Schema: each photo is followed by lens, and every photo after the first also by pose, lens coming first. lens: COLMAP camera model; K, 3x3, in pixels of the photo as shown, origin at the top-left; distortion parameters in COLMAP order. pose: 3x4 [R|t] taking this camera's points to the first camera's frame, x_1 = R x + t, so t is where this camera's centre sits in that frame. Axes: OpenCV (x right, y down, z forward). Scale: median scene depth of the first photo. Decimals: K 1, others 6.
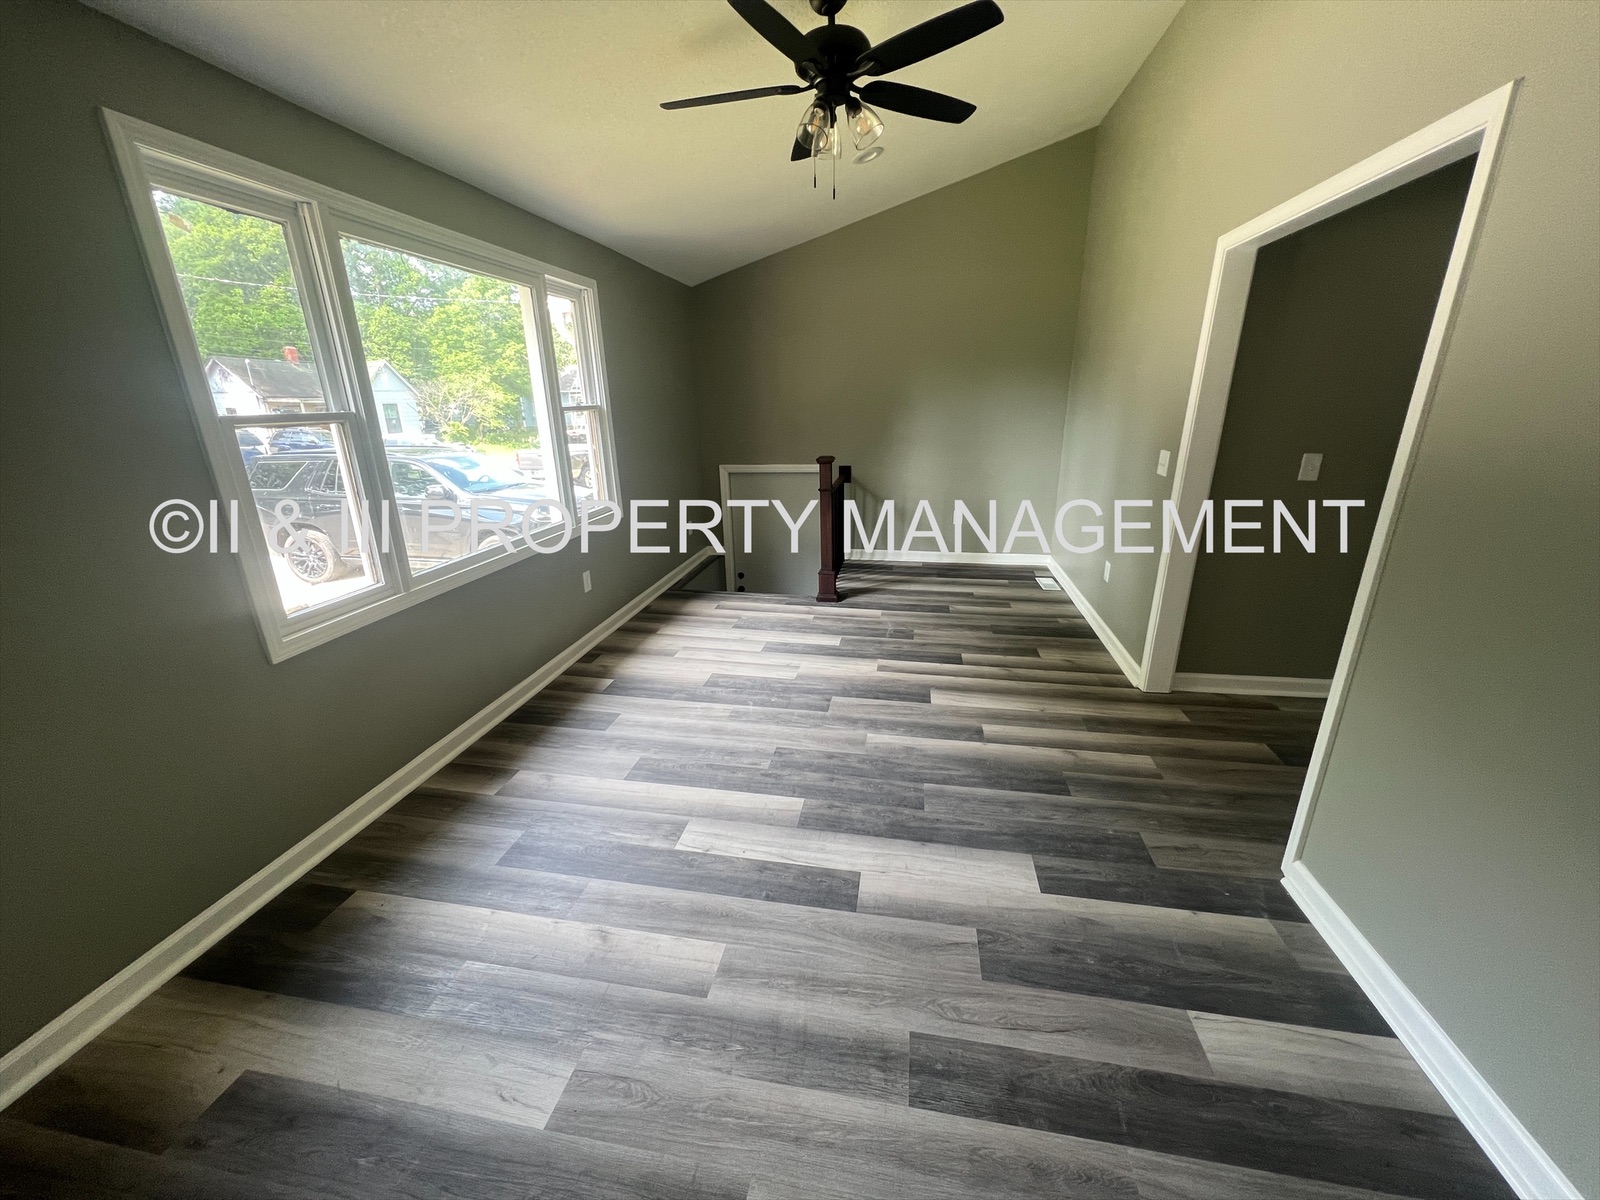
lens RADIAL K [[637.0, 0, 798.2], [0, 637.0, 600.0], [0, 0, 1]] dist [-0.001086, 0.000118]
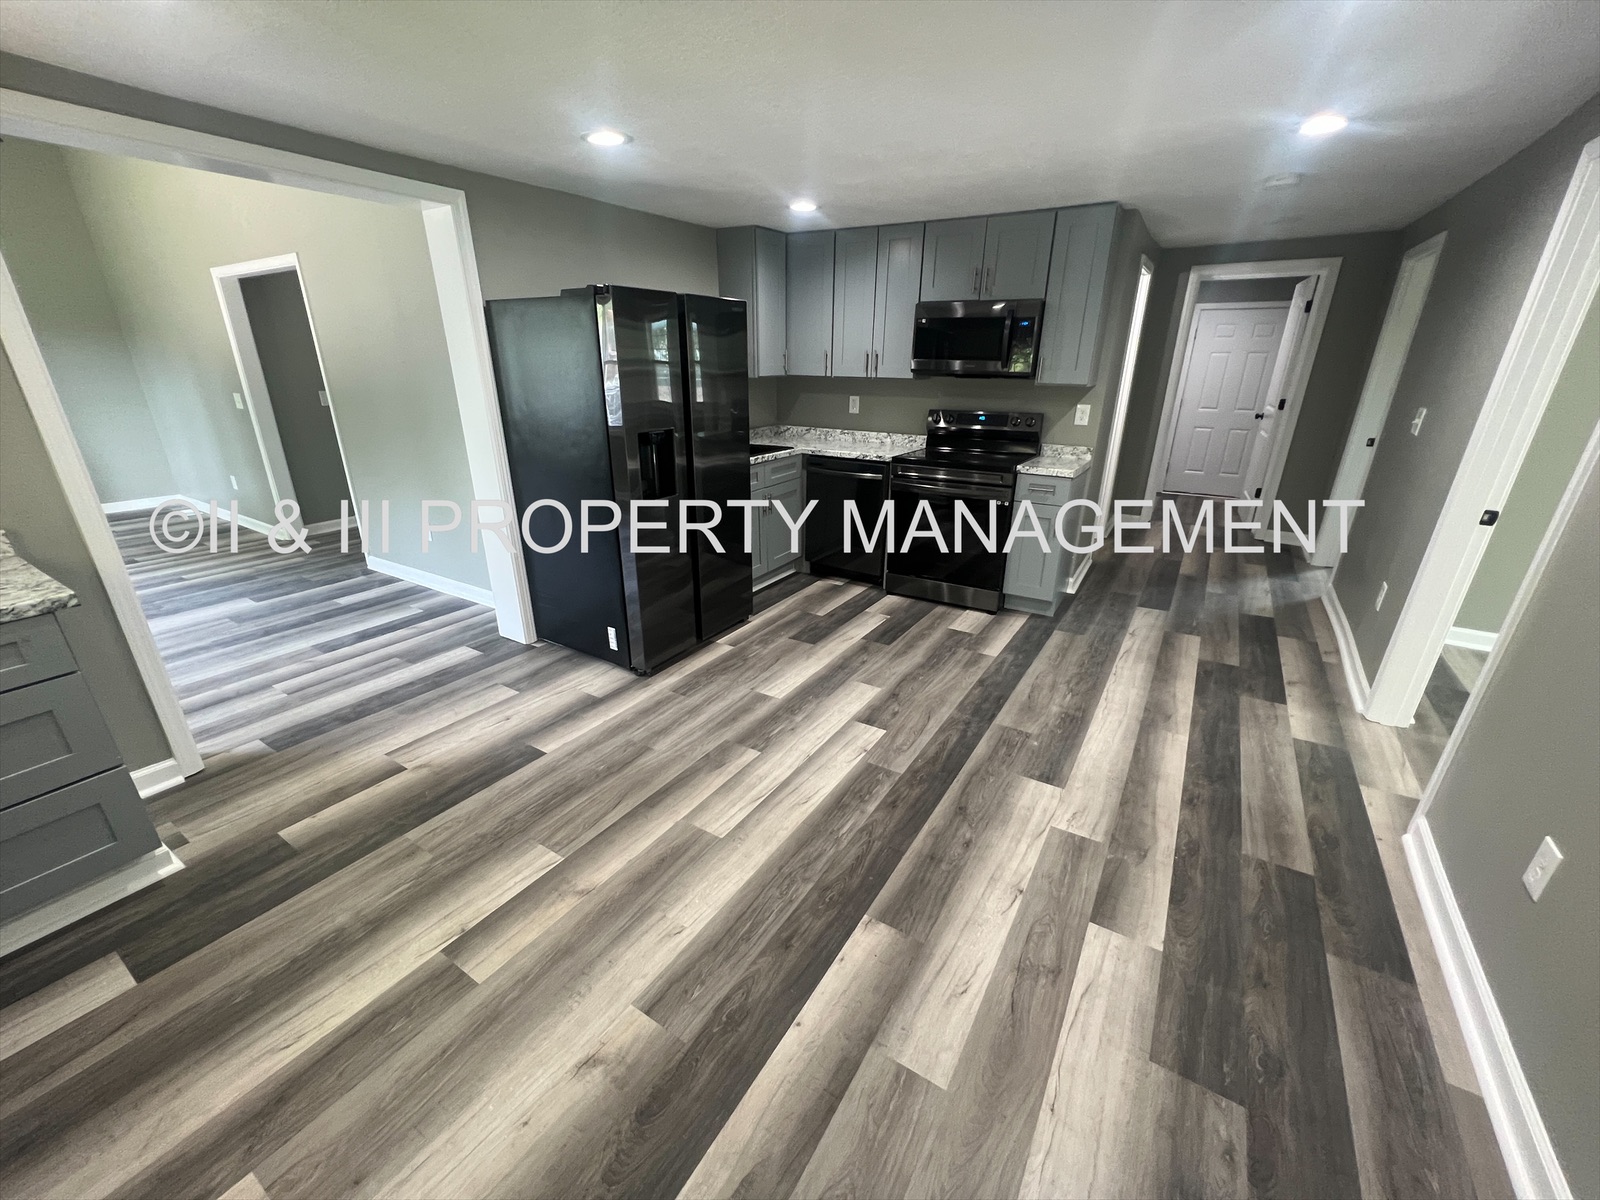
lens RADIAL K [[637.0, 0, 795.8], [0, 637.0, 604.8], [0, 0, 1]] dist [-0.001086, 0.000118]
pose [[0.384848, -0.320147, 0.865677, -0.655335], [0.275415, 0.935019, 0.223352, 0.434313], [-0.880930, 0.152464, 0.448014, -1.307868]]
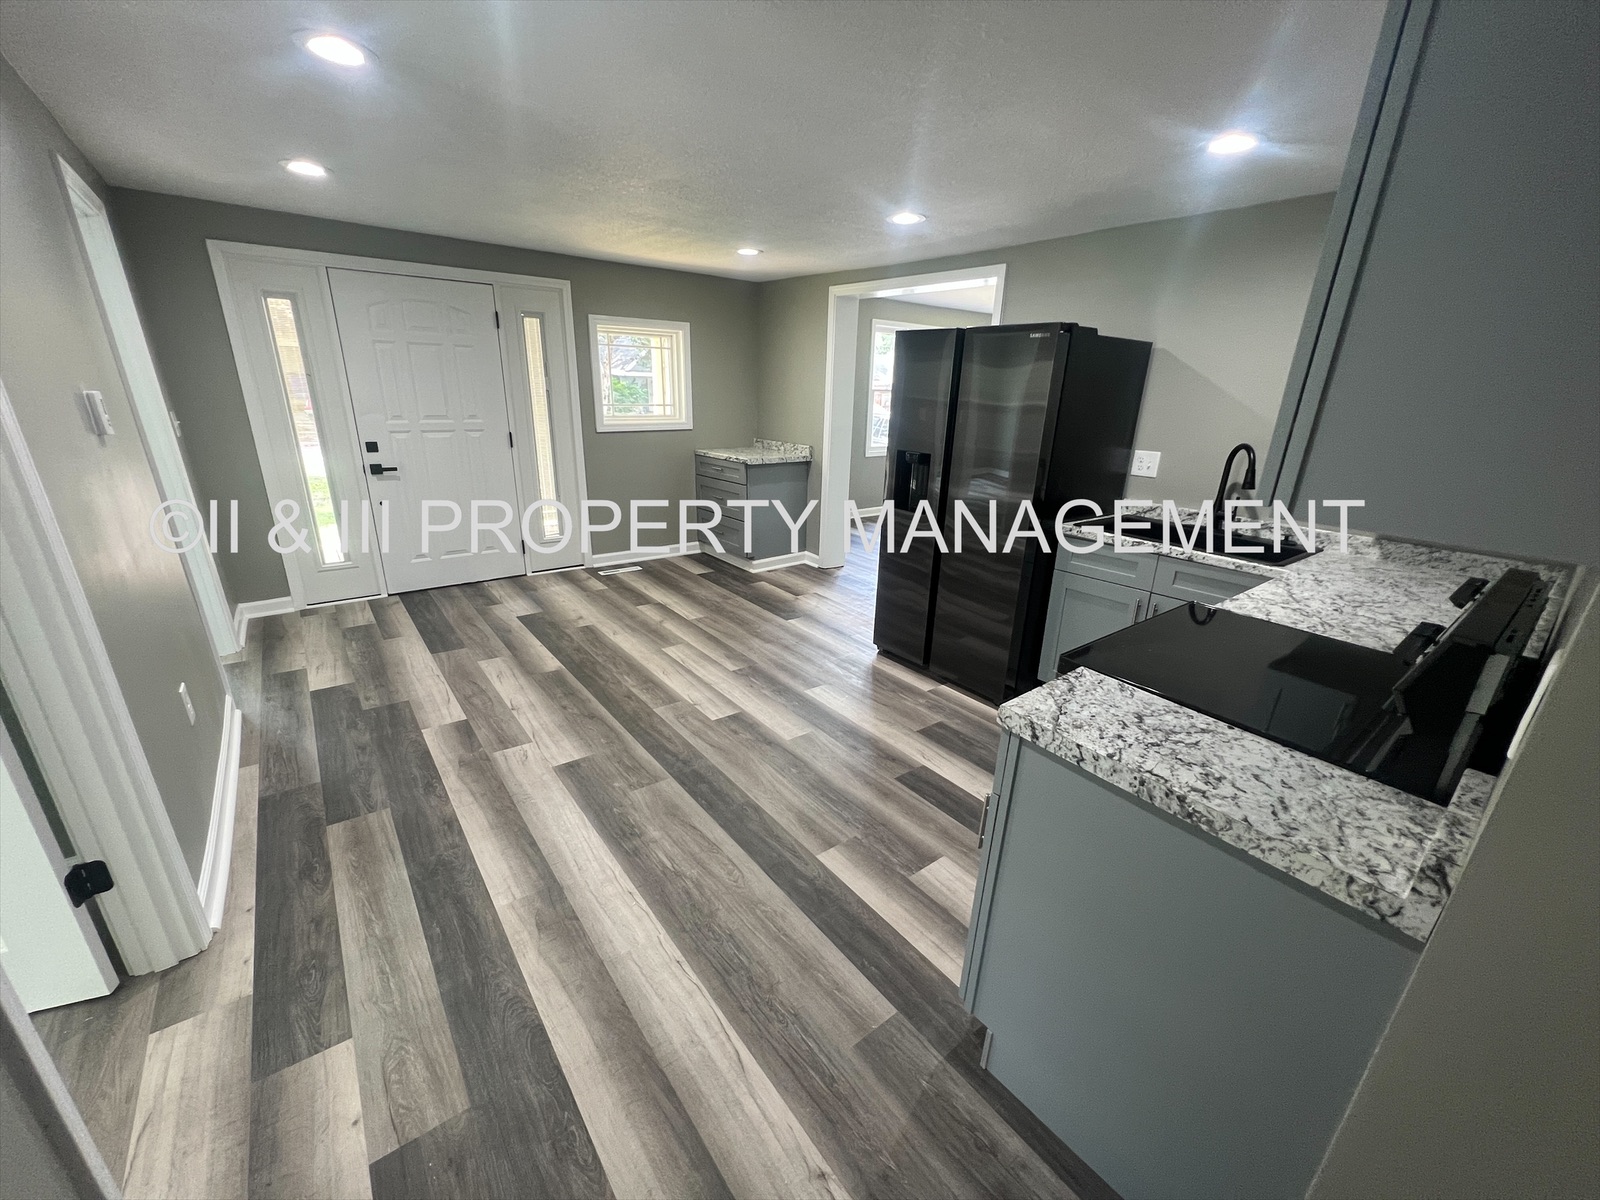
lens RADIAL K [[637.0, 0, 802.7], [0, 637.0, 609.9], [0, 0, 1]] dist [-0.001086, 0.000118]
pose [[0.744239, 0.260794, -0.614894, 1.278231], [-0.246572, 0.962868, 0.109941, 0.568244], [0.620734, 0.069793, 0.780909, -1.808909]]
